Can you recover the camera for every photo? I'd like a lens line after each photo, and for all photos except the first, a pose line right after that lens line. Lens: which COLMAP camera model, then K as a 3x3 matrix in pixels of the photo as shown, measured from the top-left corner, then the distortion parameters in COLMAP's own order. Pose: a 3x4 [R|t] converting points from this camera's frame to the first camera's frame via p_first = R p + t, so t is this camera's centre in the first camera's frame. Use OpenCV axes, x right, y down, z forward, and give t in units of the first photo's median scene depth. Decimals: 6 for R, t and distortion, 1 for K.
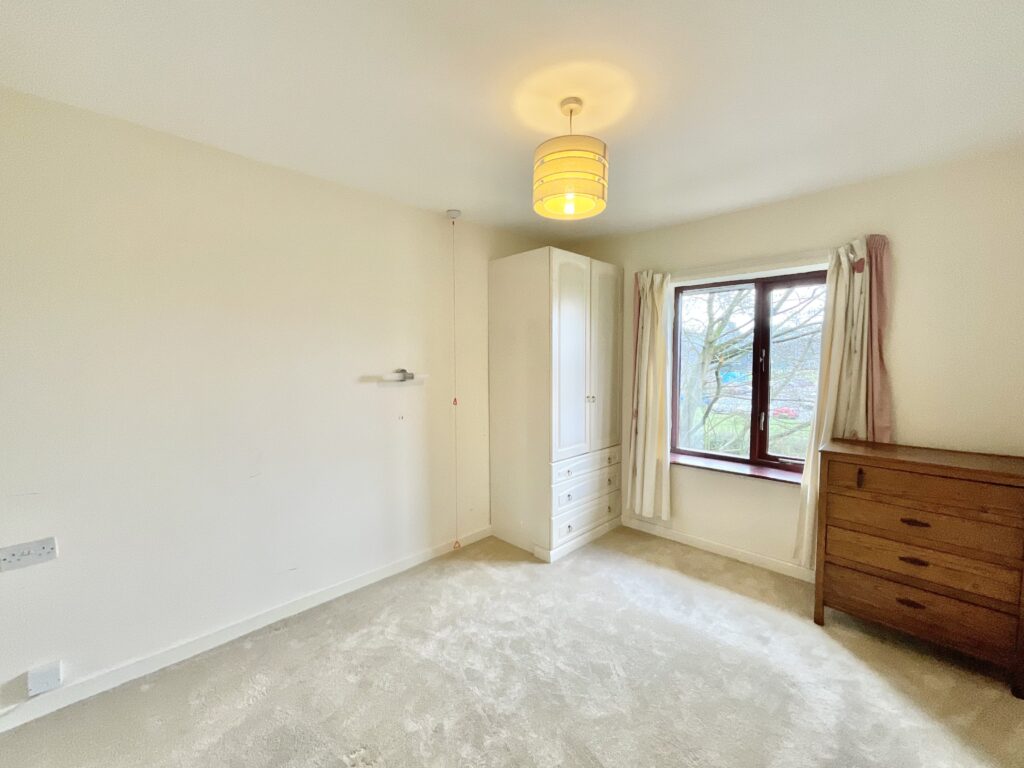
lens RADIAL K [[415.3, 0, 511.2], [0, 415.3, 384.8], [0, 0, 1]] dist [-0.000197, -0.000530]
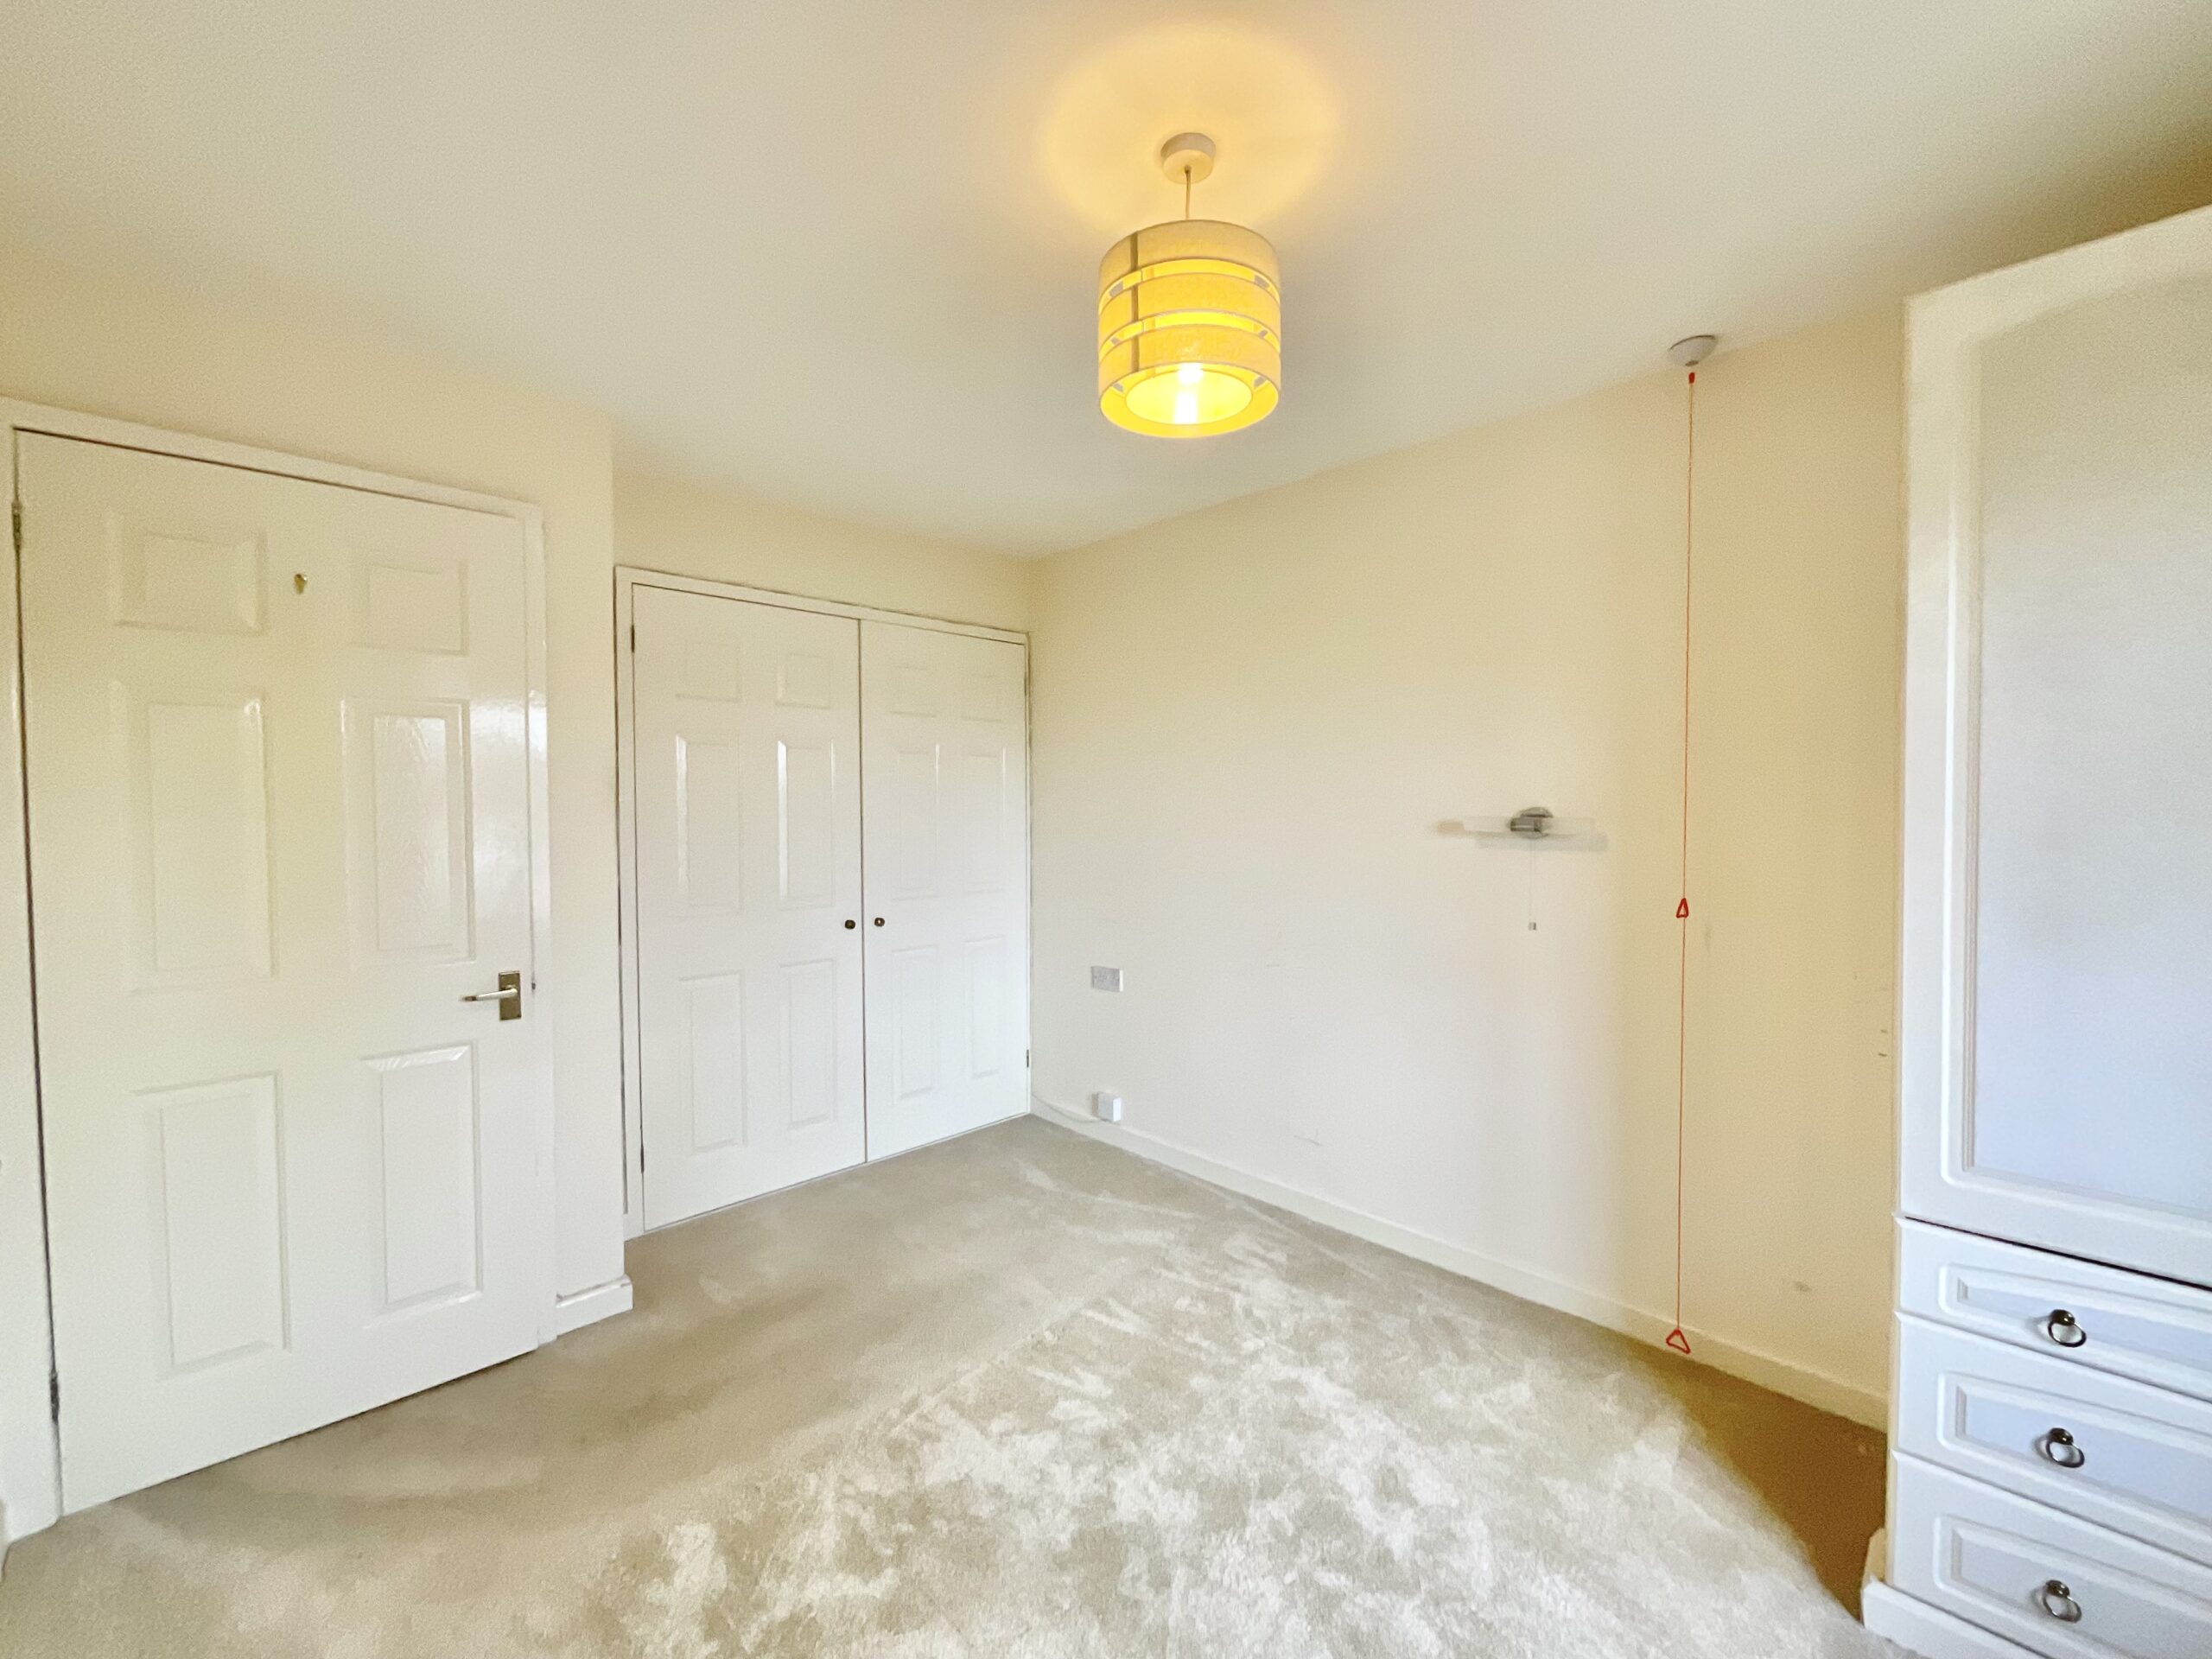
lens RADIAL K [[897.2, 0, 1100.3], [0, 897.2, 829.6], [0, 0, 1]] dist [-0.000197, -0.000530]
pose [[0.005869, 0.032312, -0.999461, 0.620206], [-0.059593, 0.997713, 0.031905, -0.018510], [0.998206, 0.059373, 0.007782, 0.556601]]
